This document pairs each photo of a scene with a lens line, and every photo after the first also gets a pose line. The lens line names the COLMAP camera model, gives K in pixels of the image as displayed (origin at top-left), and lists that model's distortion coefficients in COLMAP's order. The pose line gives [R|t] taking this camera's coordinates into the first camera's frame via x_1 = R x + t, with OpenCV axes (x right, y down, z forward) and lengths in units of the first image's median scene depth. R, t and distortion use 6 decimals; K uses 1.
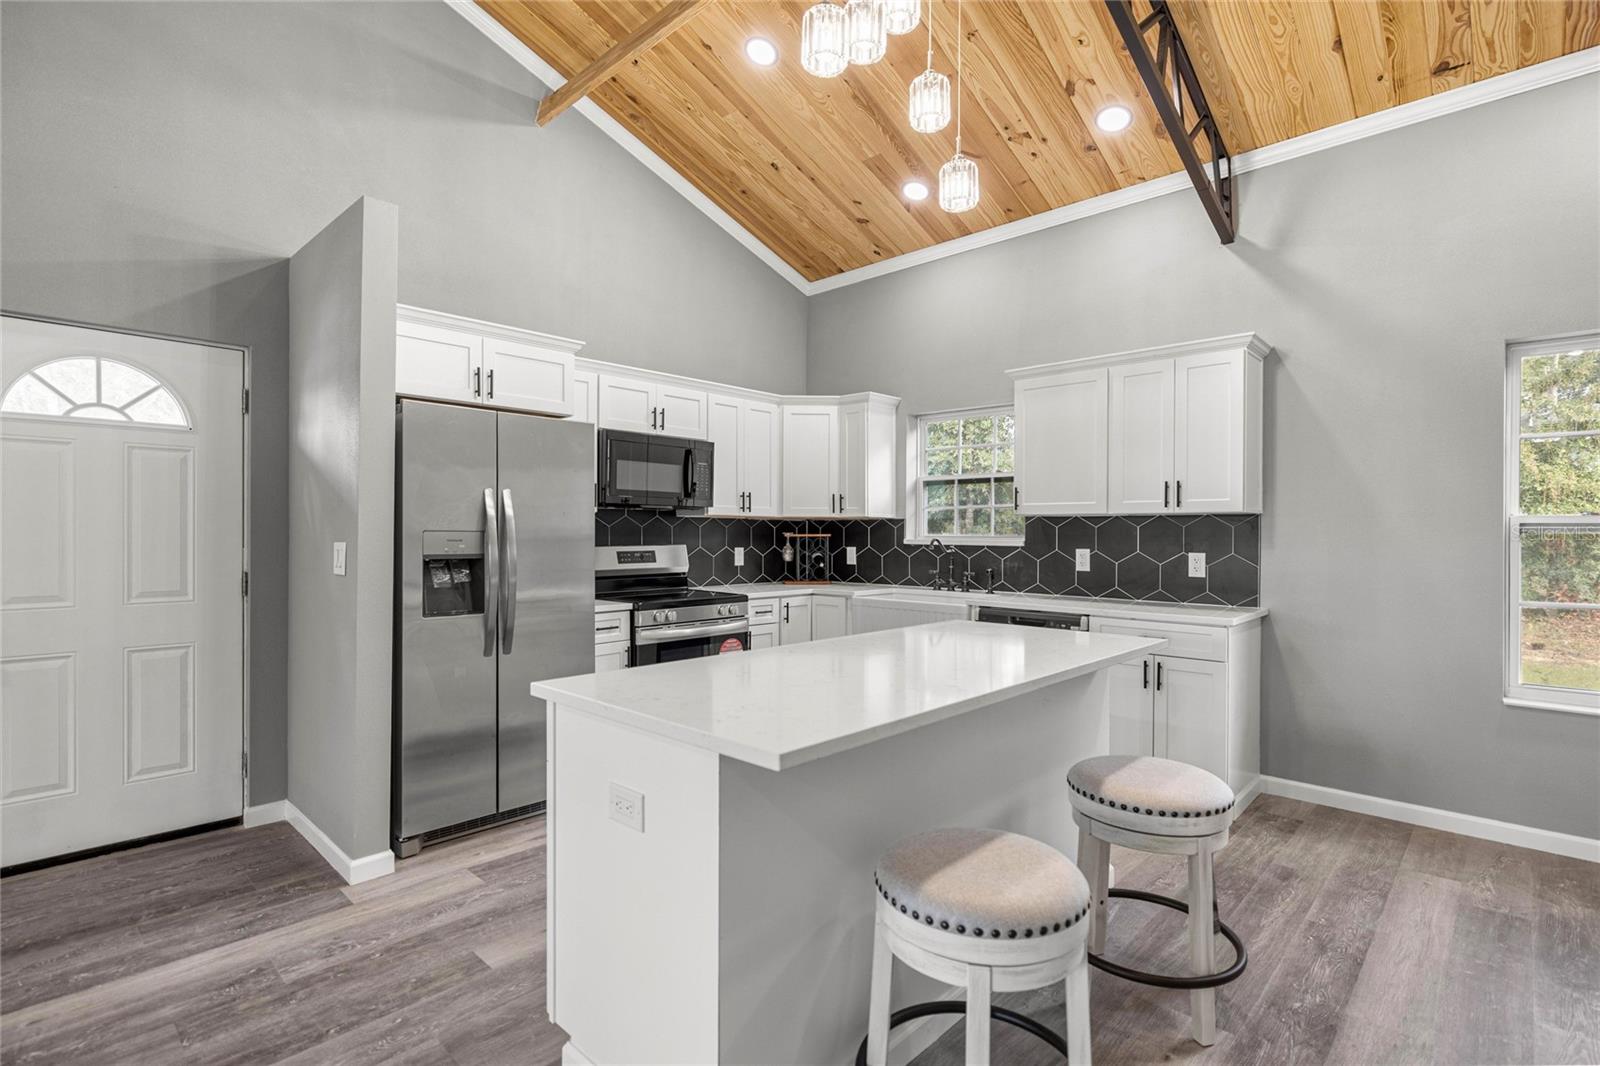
lens RADIAL K [[761.4, 0, 803.0], [0, 761.4, 536.5], [0, 0, 1]] dist [-0.000207, 0.000251]
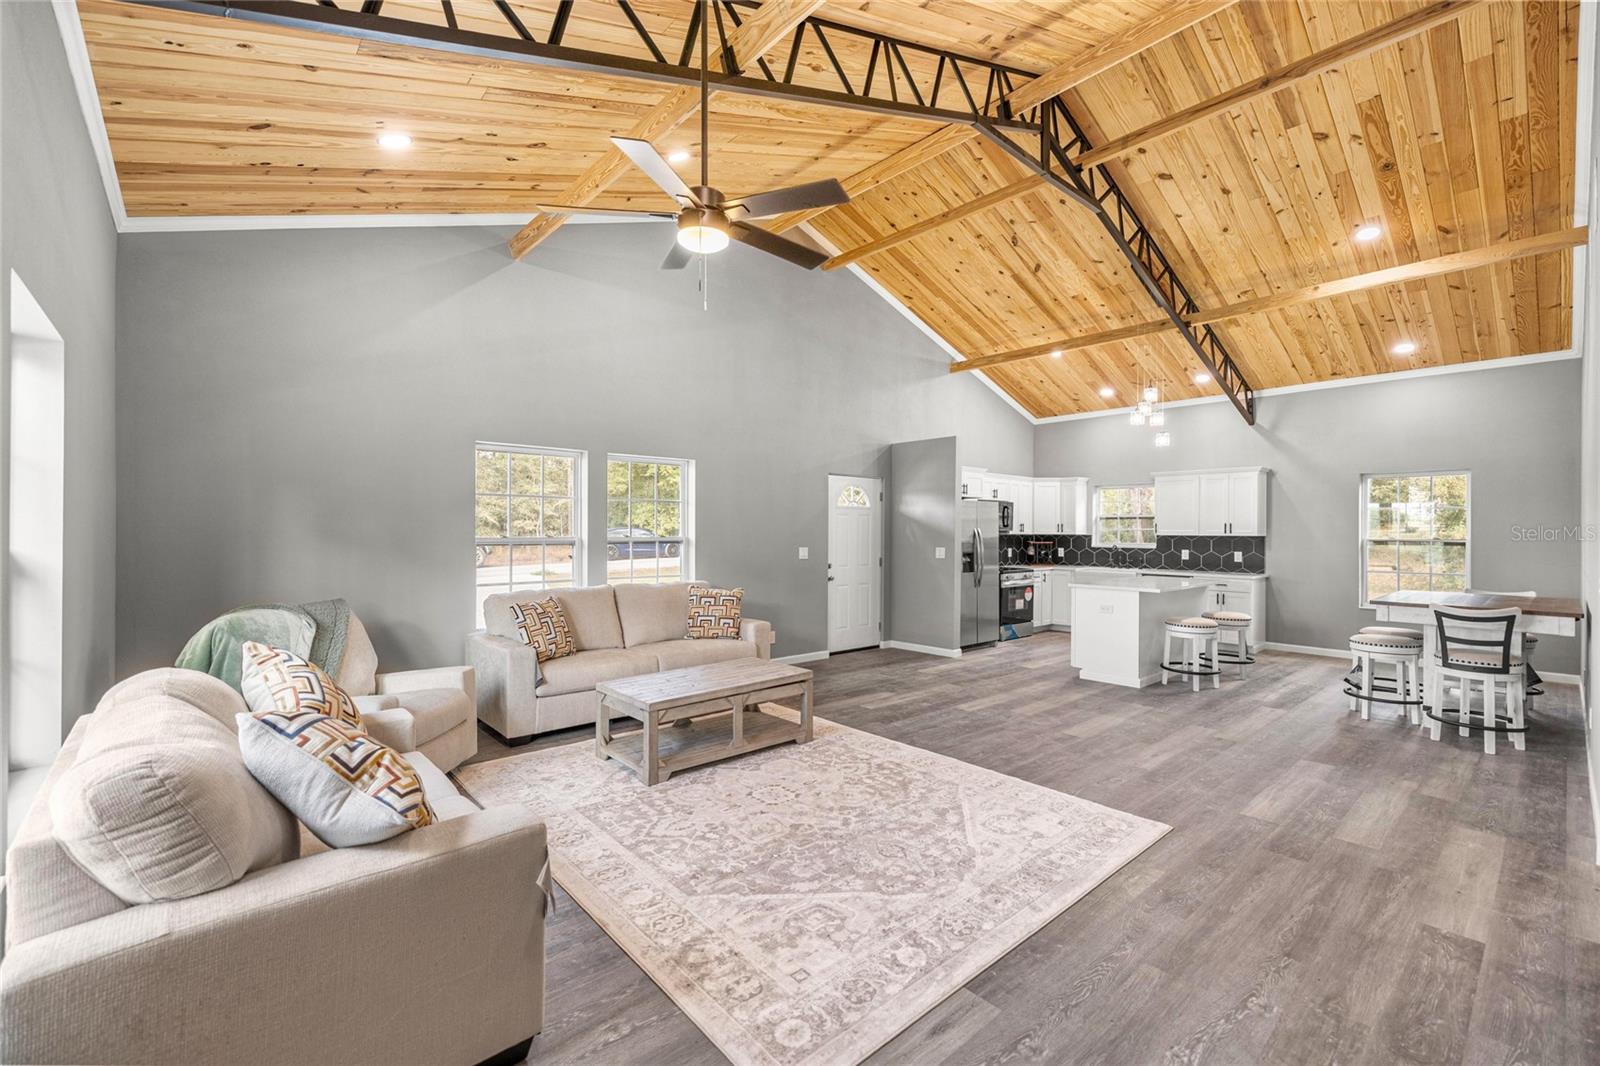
lens RADIAL K [[674.1, 0, 800.0], [0, 674.1, 533.0], [0, 0, 1]] dist [0.003026, 0.000164]
pose [[0.995936, 0.000196, -0.090066, -0.692674], [-0.000379, 0.999998, -0.002020, -0.033928], [0.090065, 0.002046, 0.995934, -1.292658]]
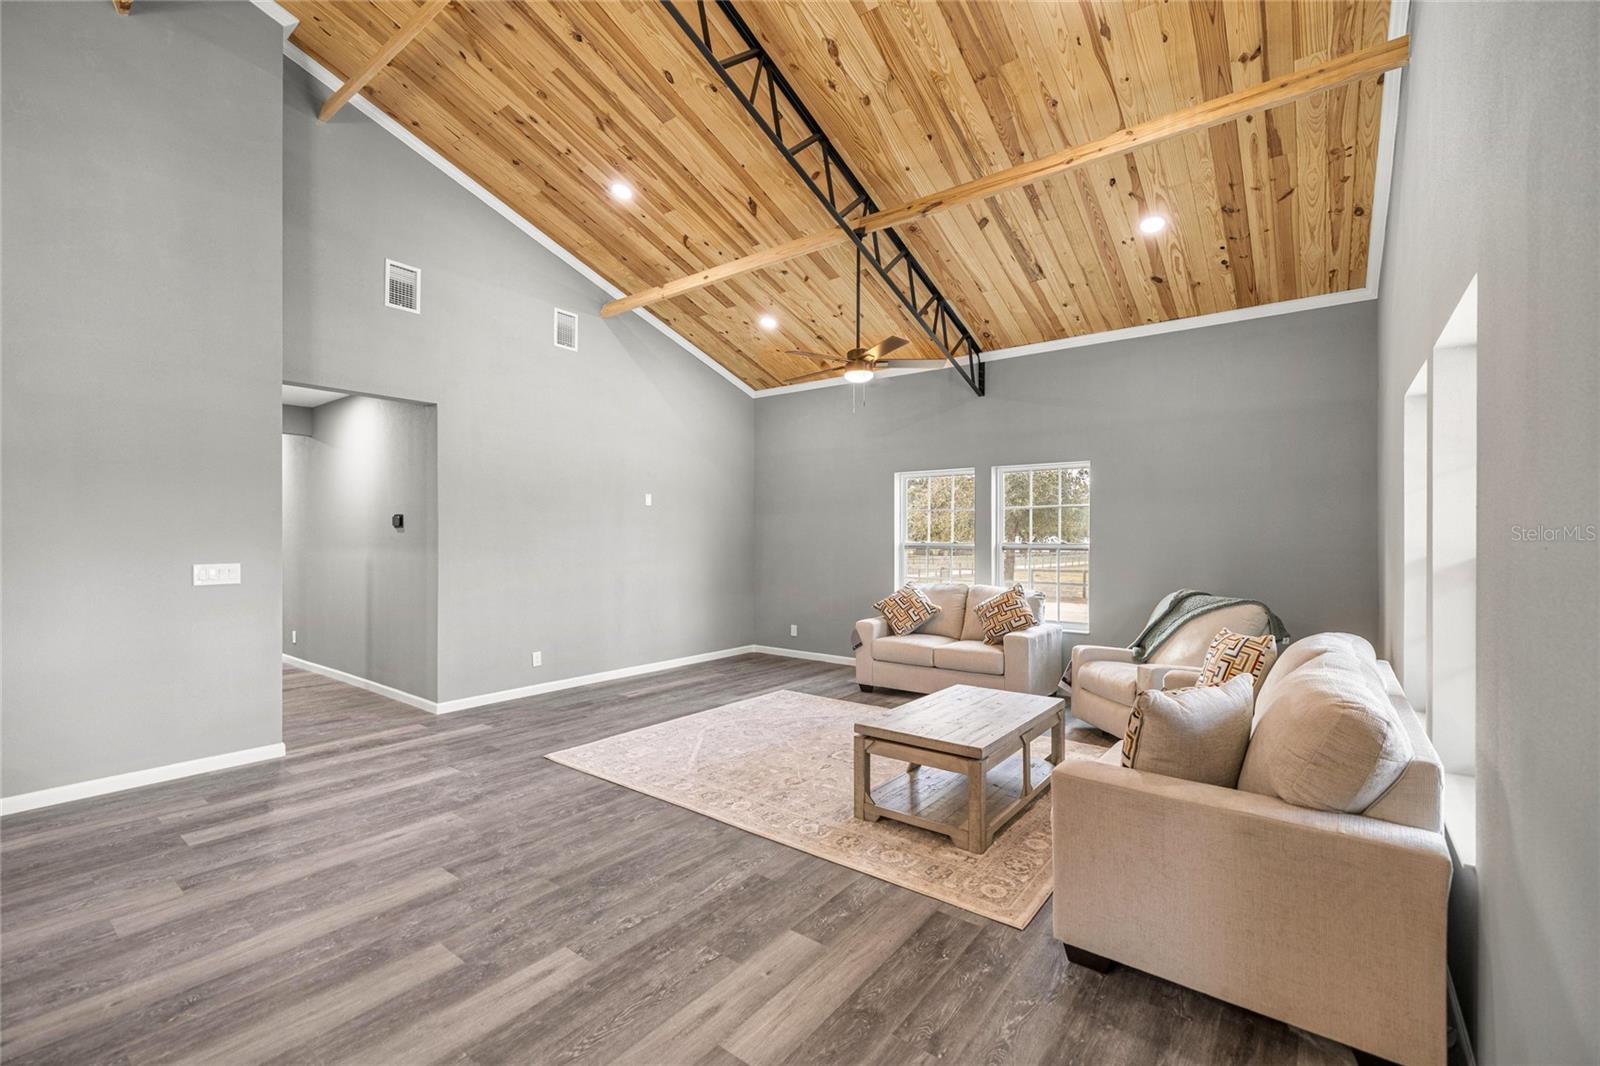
lens RADIAL K [[682.6, 0, 802.7], [0, 682.6, 538.5], [0, 0, 1]] dist [0.001322, 0.000083]
pose [[-0.994745, -0.005416, -0.102241, -0.616946], [-0.006380, 0.999938, 0.009101, -0.043699], [0.102185, 0.009705, -0.994718, 0.744753]]
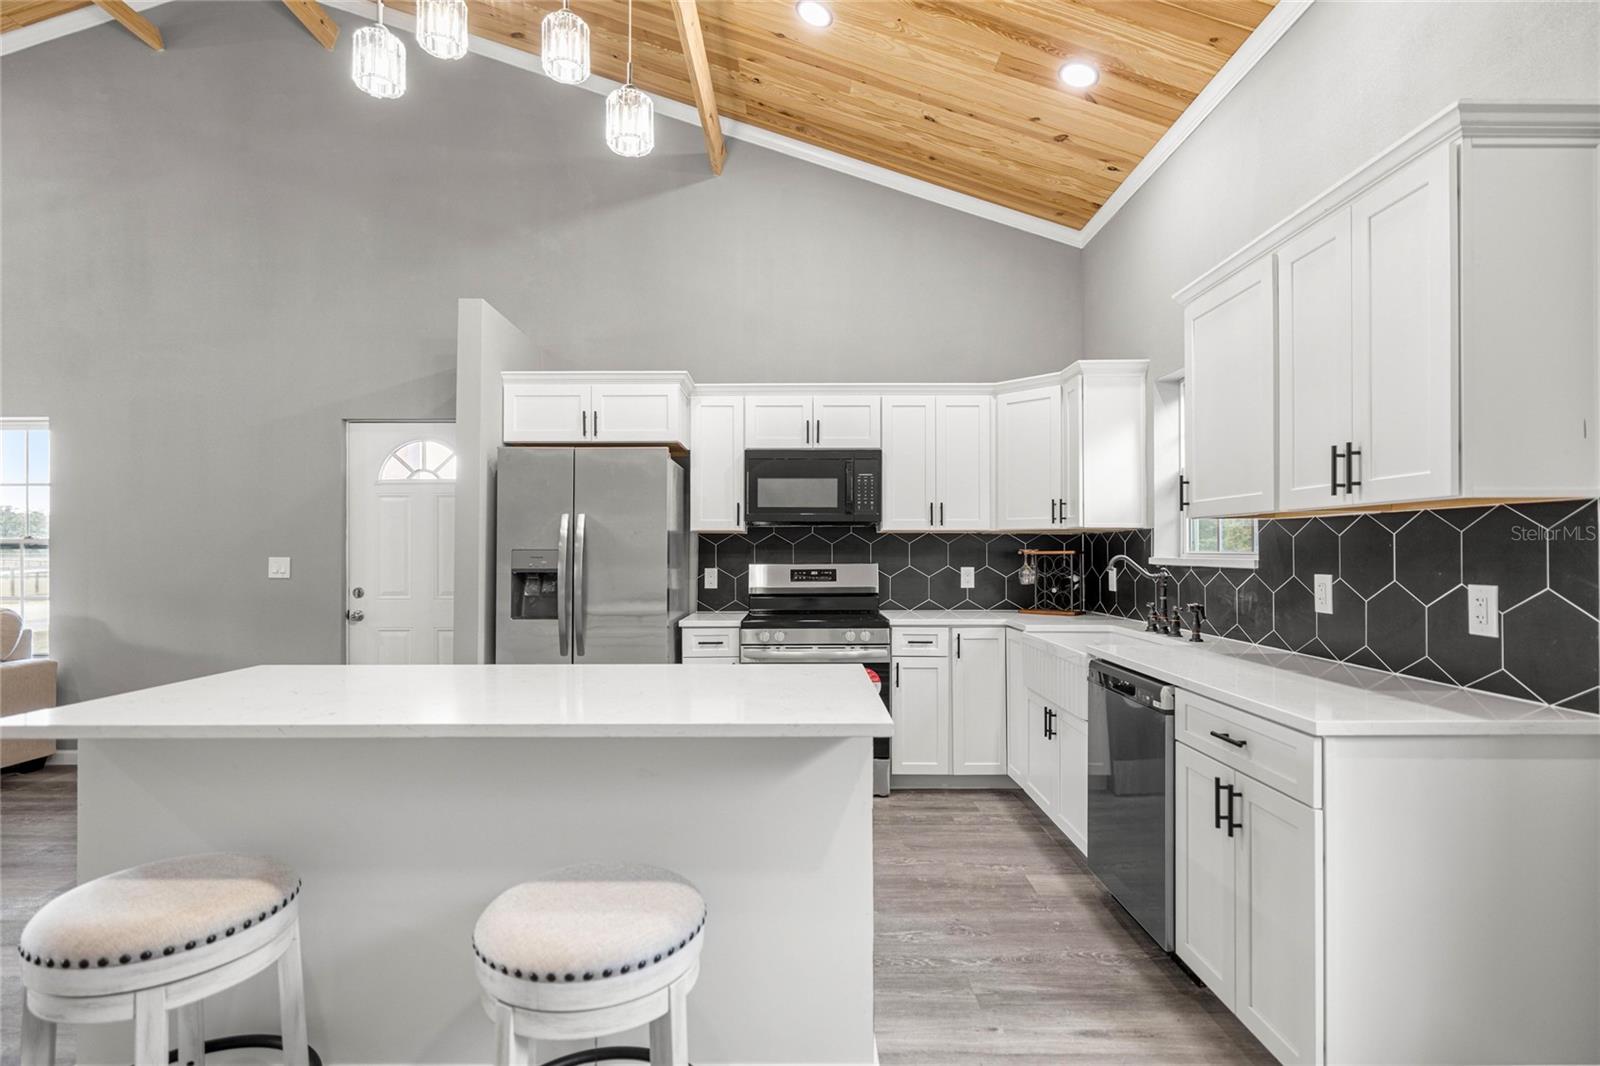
lens RADIAL K [[783.3, 0, 805.1], [0, 783.3, 547.9], [0, 0, 1]] dist [-0.002795, 0.000875]
pose [[0.687358, -0.008350, -0.726271, 0.599734], [0.001252, 0.999946, -0.010312, 0.002549], [0.726318, 0.006179, 0.687331, 0.361699]]
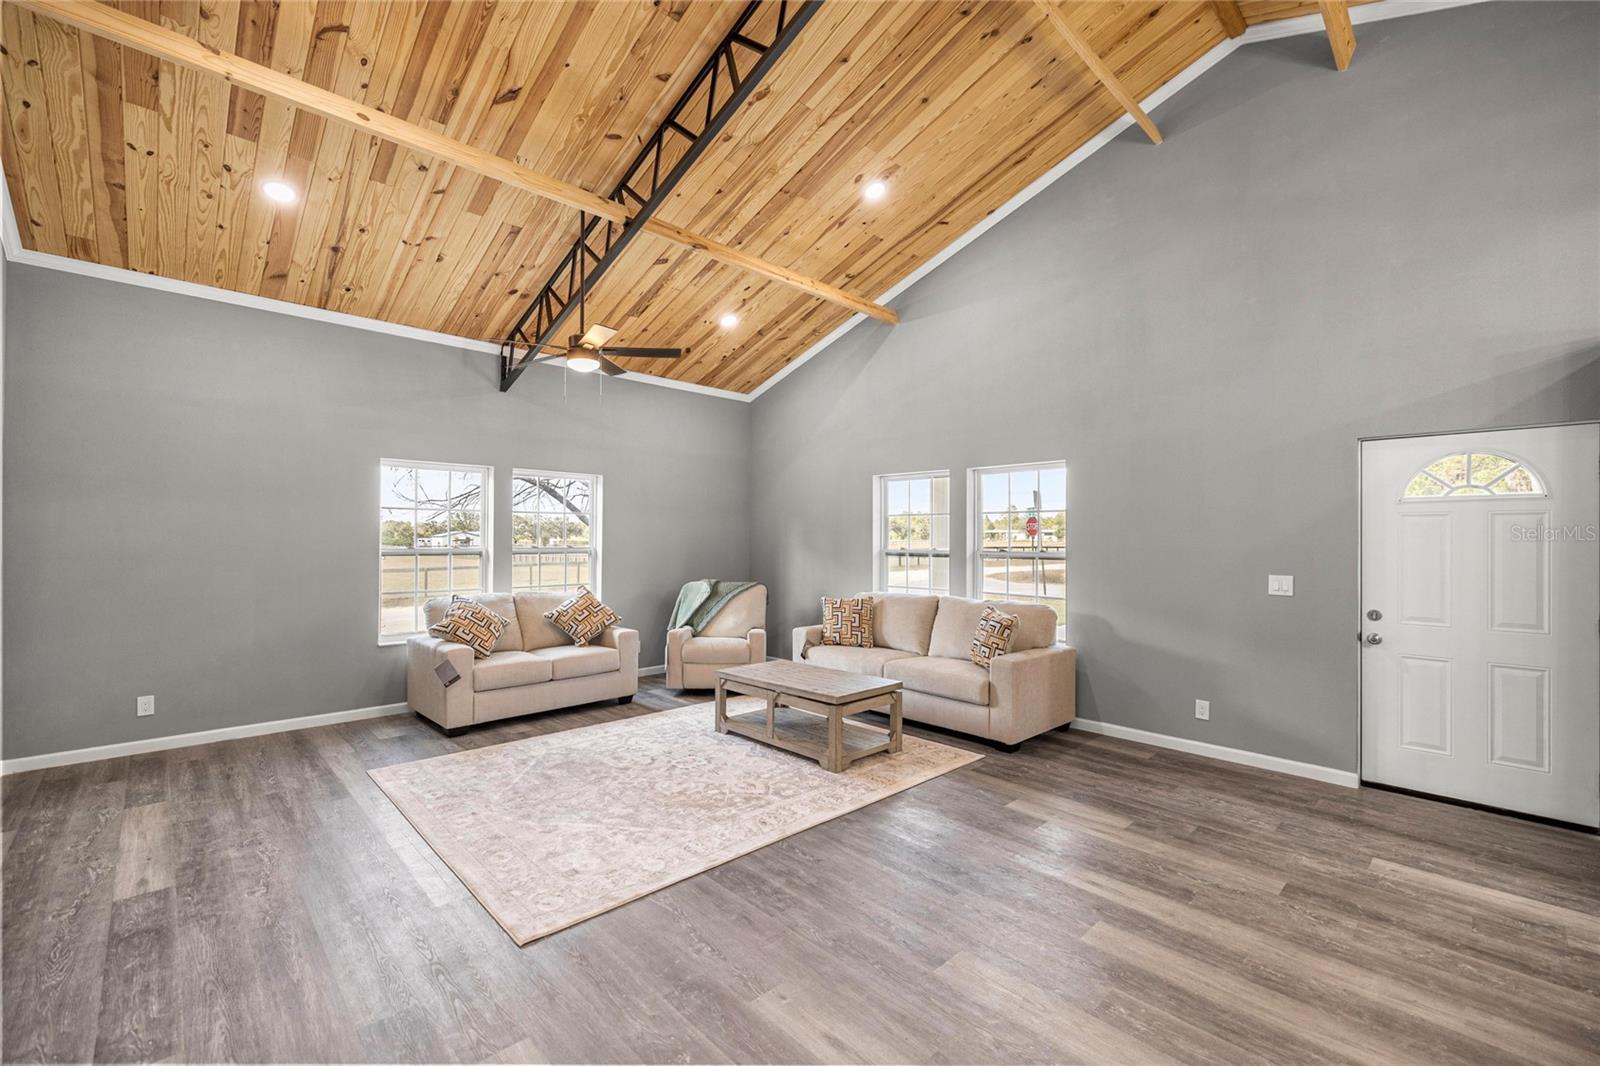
lens RADIAL K [[669.3, 0, 792.8], [0, 669.3, 536.3], [0, 0, 1]] dist [0.001151, 0.000062]
pose [[-0.053597, -0.009697, -0.998516, 0.293284], [-0.011958, 0.999887, -0.009069, -0.041661], [0.998491, 0.011454, -0.053706, -0.140022]]
